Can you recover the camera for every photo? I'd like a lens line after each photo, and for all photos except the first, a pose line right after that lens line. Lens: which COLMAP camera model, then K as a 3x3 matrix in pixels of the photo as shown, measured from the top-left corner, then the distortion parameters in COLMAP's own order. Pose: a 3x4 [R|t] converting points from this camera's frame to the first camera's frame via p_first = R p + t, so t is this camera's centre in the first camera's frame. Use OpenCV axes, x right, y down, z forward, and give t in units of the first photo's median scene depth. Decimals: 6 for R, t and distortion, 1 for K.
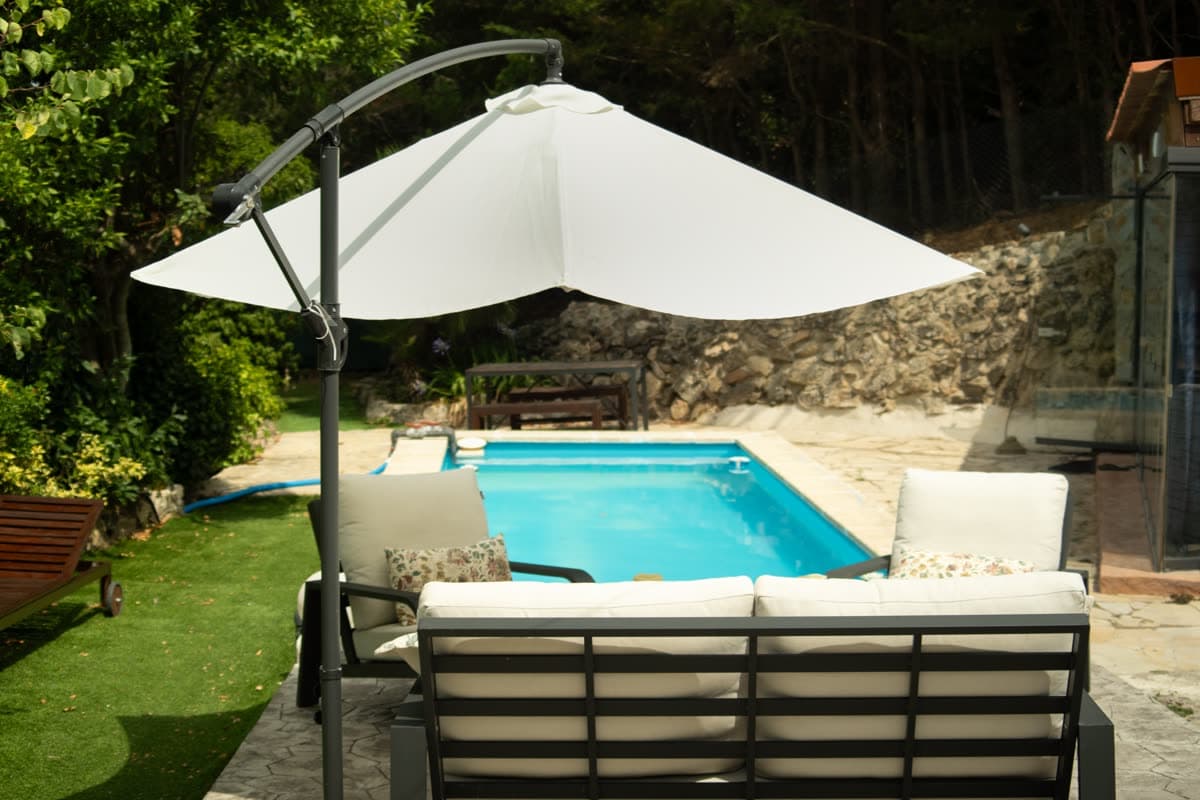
lens RADIAL K [[1941.8, 0, 600.0], [0, 1941.8, 400.0], [0, 0, 1]] dist [-0.194162, -0.031658]
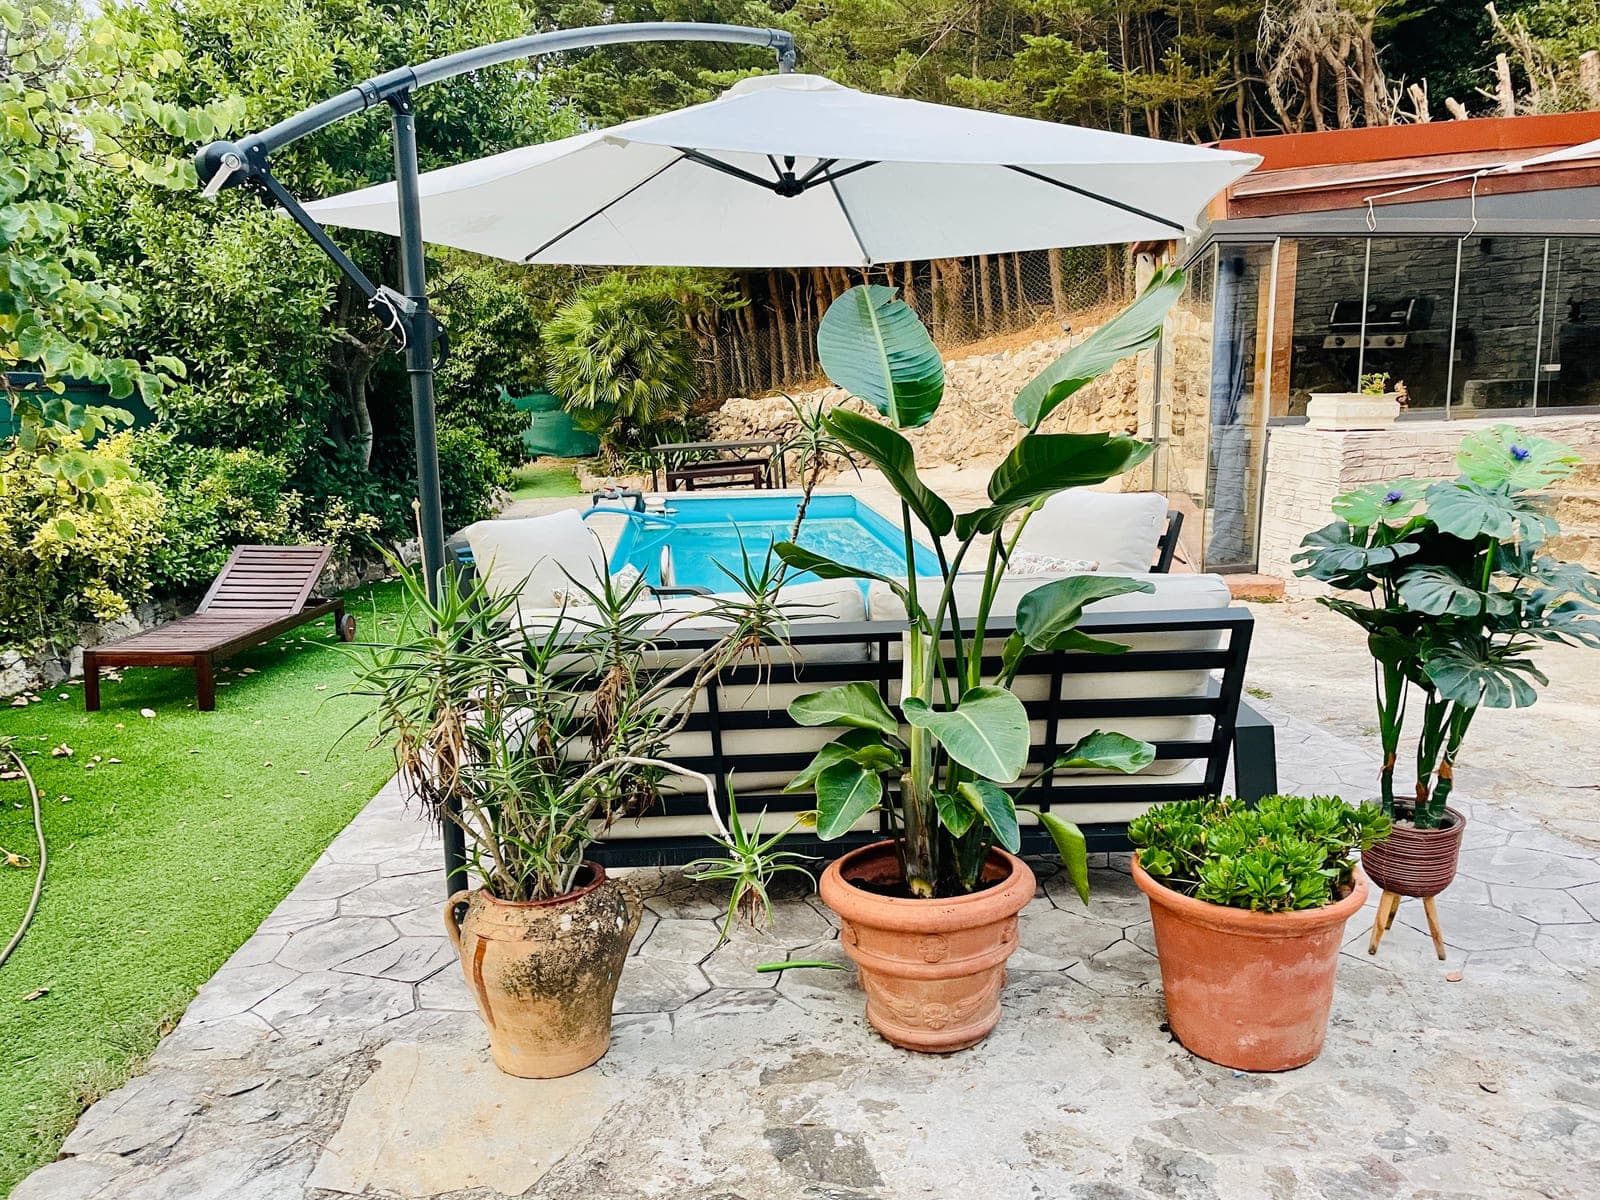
lens RADIAL K [[1197.4, 0, 800.0], [0, 1197.4, 600.0], [0, 0, 1]] dist [0.007836, 0.001661]
pose [[0.999121, -0.032388, 0.026615, 0.010603], [0.029890, 0.995543, 0.089442, 0.020136], [-0.029393, -0.088568, 0.995636, 0.174372]]
